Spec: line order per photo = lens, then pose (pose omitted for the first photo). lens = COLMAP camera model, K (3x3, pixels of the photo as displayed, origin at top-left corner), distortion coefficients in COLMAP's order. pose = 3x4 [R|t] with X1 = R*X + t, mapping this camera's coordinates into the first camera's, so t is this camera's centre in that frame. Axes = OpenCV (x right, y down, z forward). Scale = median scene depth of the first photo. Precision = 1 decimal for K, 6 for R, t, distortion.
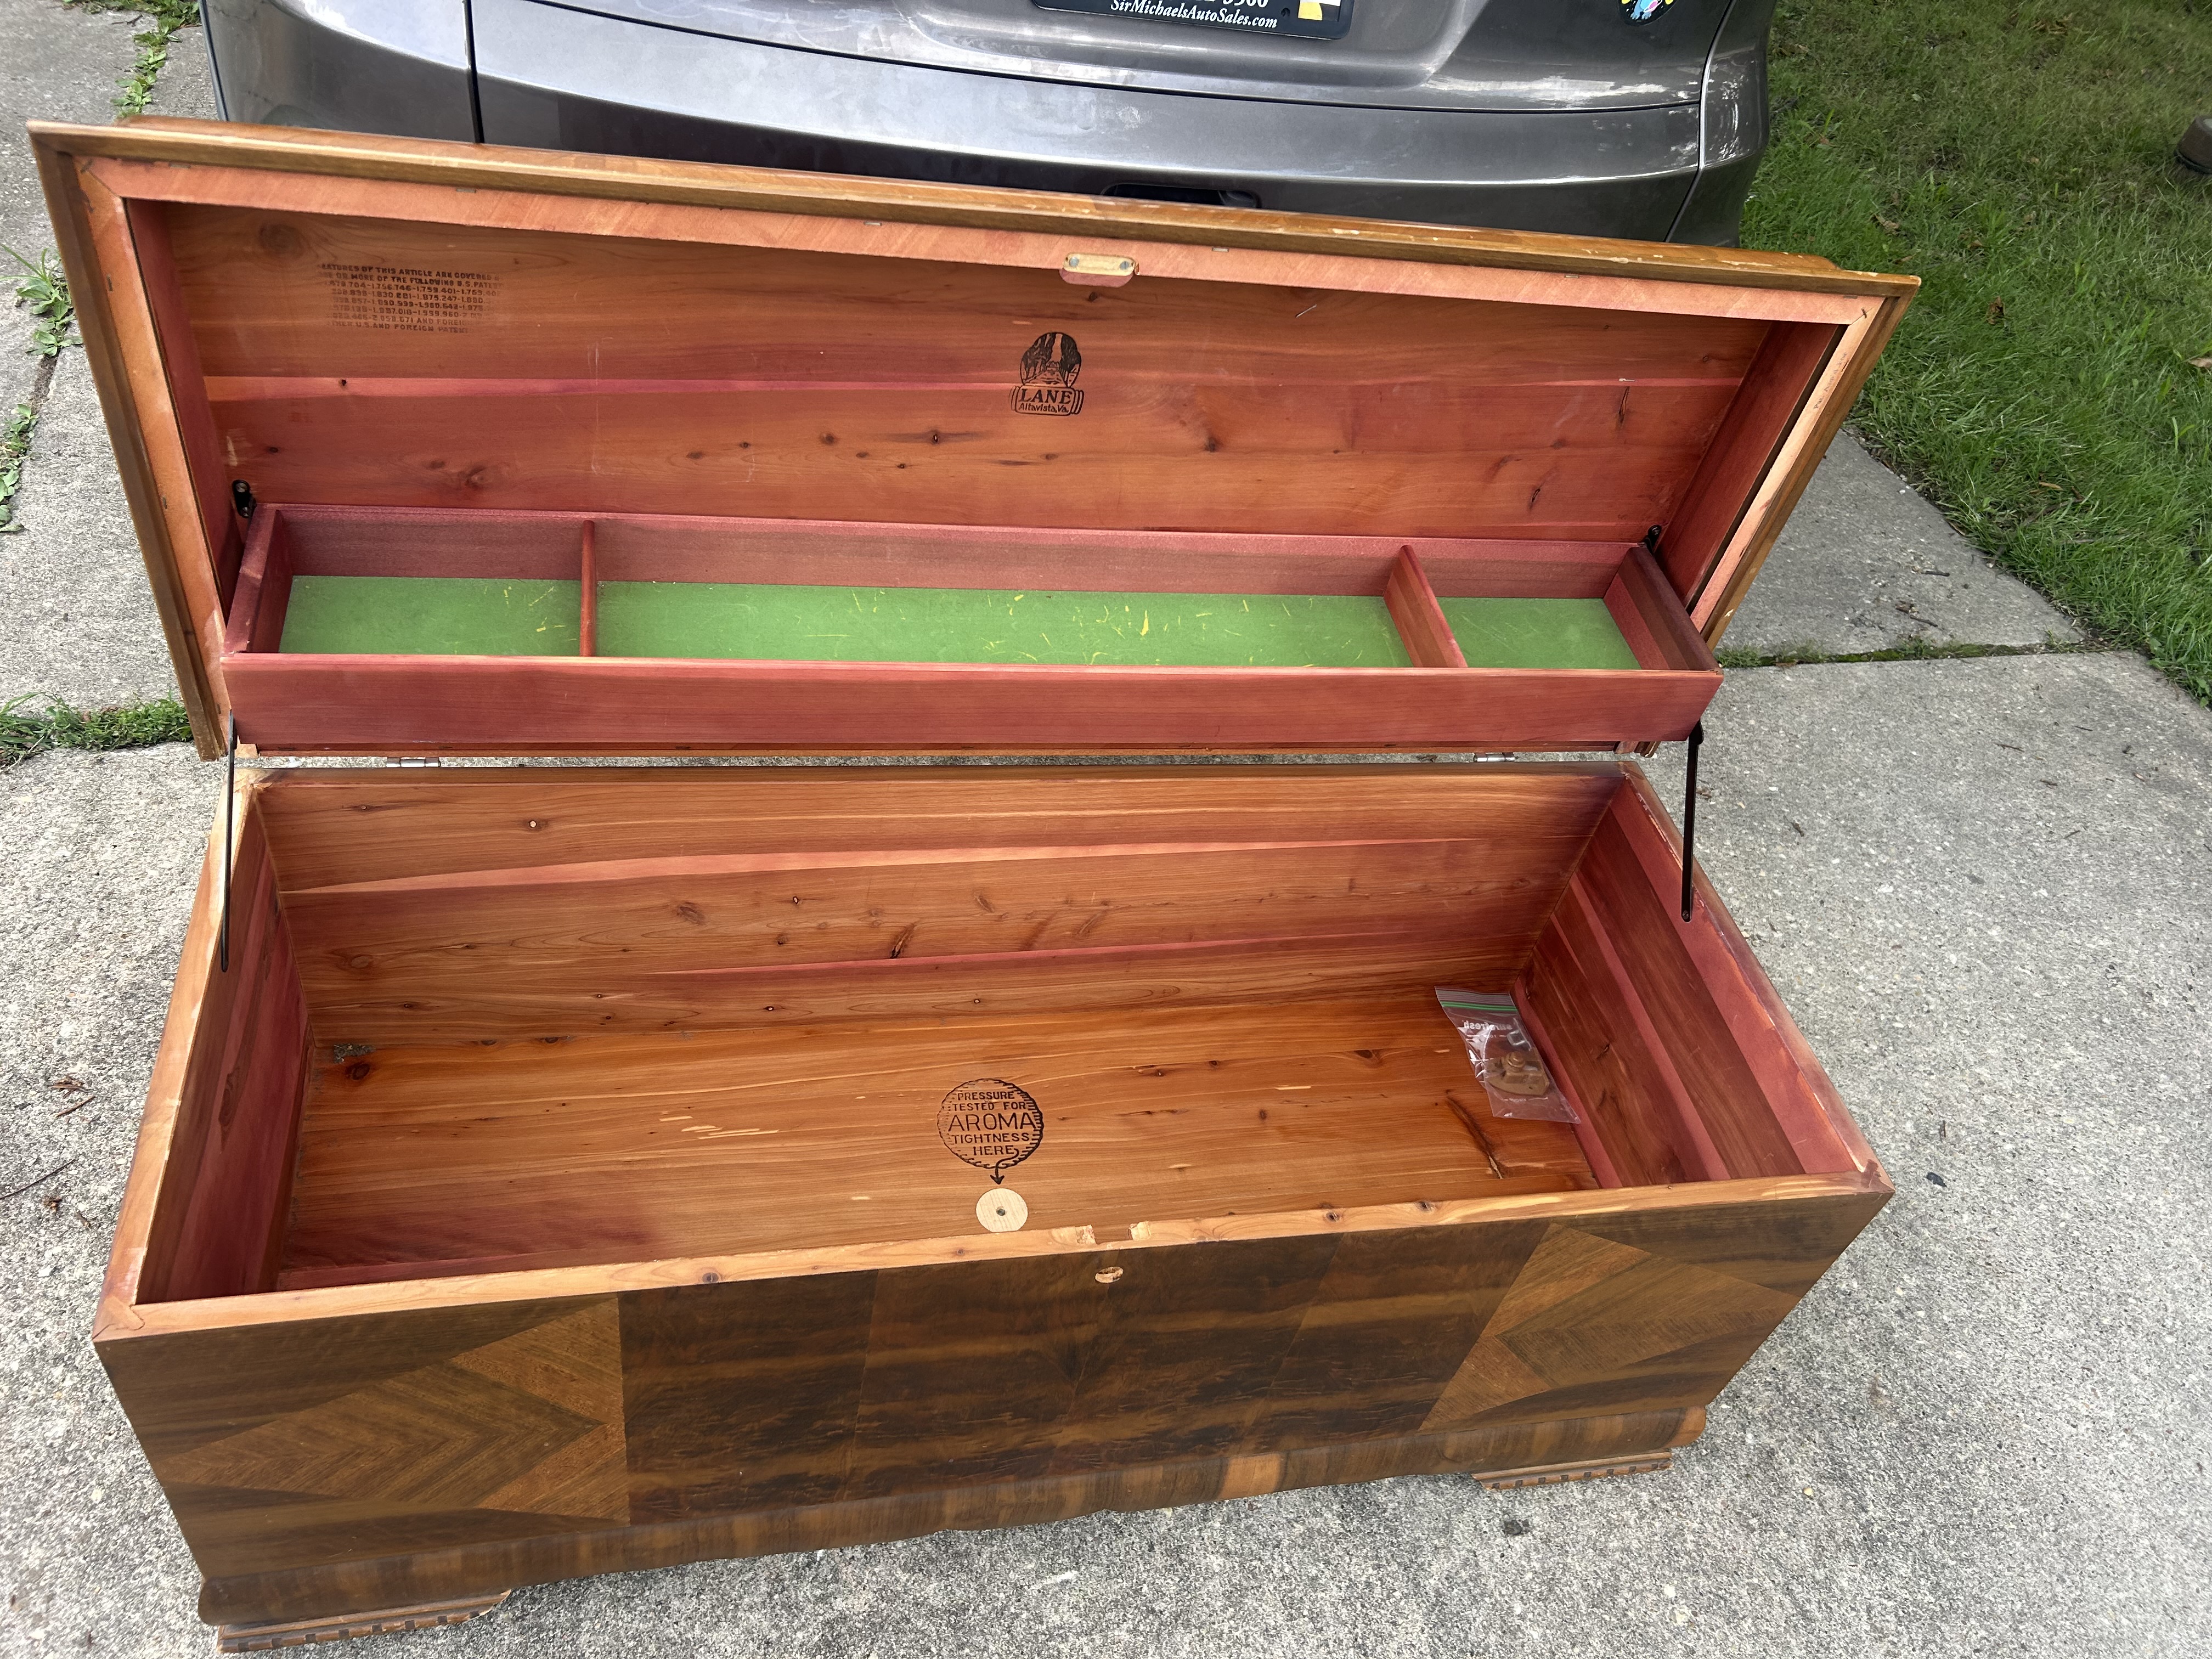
lens RADIAL K [[1668.0, 0, 1092.8], [0, 1668.0, 818.4], [0, 0, 1]] dist [0.046261, -0.057338]
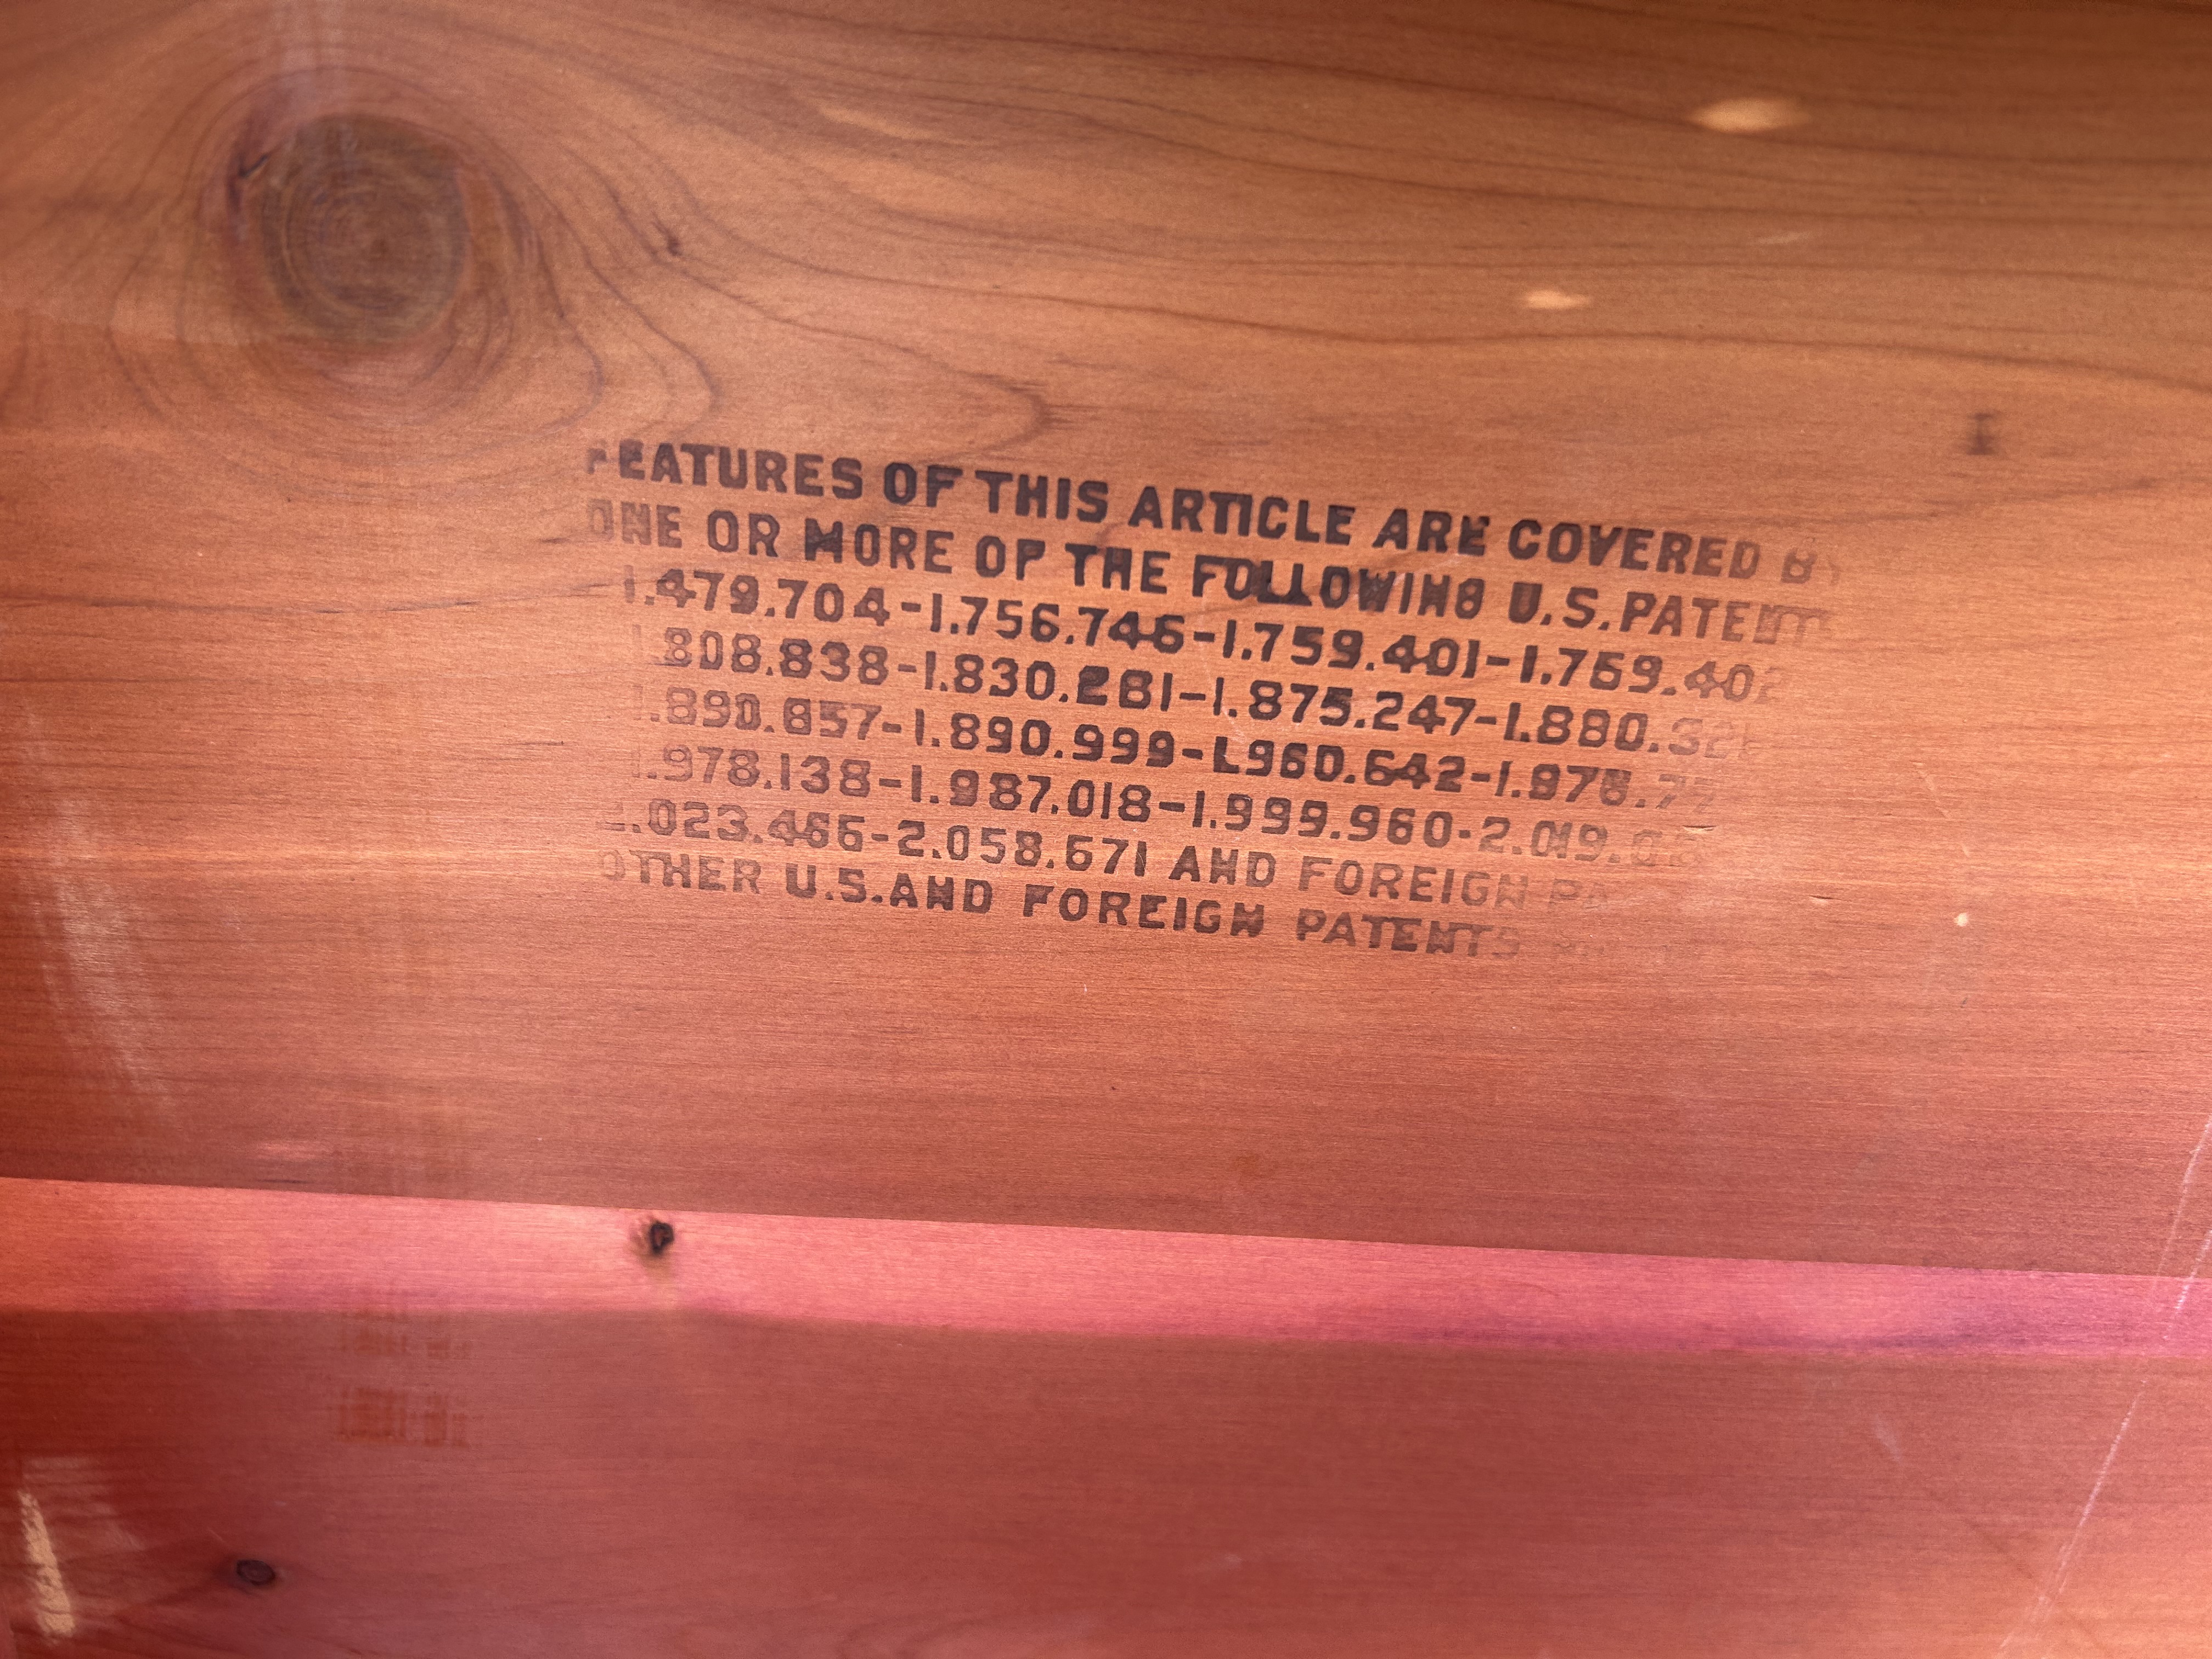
lens RADIAL K [[1668.0, 0, 1112.4], [0, 1668.0, 836.1], [0, 0, 1]] dist [0.046261, -0.057338]
pose [[0.971935, 0.002428, -0.235235, -0.329385], [-0.097571, 0.914044, -0.393705, -0.212481], [0.214059, 0.405608, 0.888628, 0.767221]]
